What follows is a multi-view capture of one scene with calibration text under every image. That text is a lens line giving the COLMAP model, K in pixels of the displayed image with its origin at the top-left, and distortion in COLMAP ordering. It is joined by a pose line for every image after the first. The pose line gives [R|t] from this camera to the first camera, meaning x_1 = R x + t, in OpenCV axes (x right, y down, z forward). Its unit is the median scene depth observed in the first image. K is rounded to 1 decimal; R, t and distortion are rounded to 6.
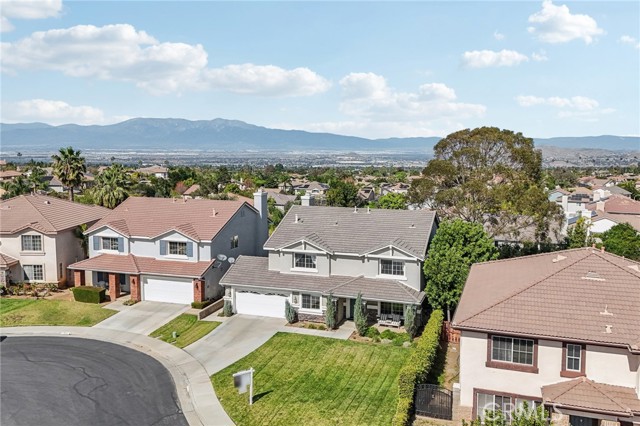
lens RADIAL K [[537.8, 0, 326.0], [0, 537.8, 198.9], [0, 0, 1]] dist [0.052378, -0.014026]
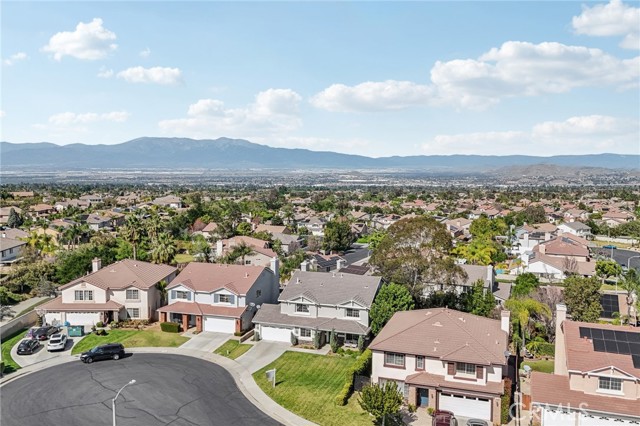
lens RADIAL K [[507.1, 0, 327.8], [0, 507.1, 212.4], [0, 0, 1]] dist [0.074225, 0.001175]
pose [[0.999998, 0.001032, 0.001576, 0.039351], [-0.000999, 0.999782, -0.020864, -0.158555], [-0.001597, 0.020863, 0.999781, -0.630566]]
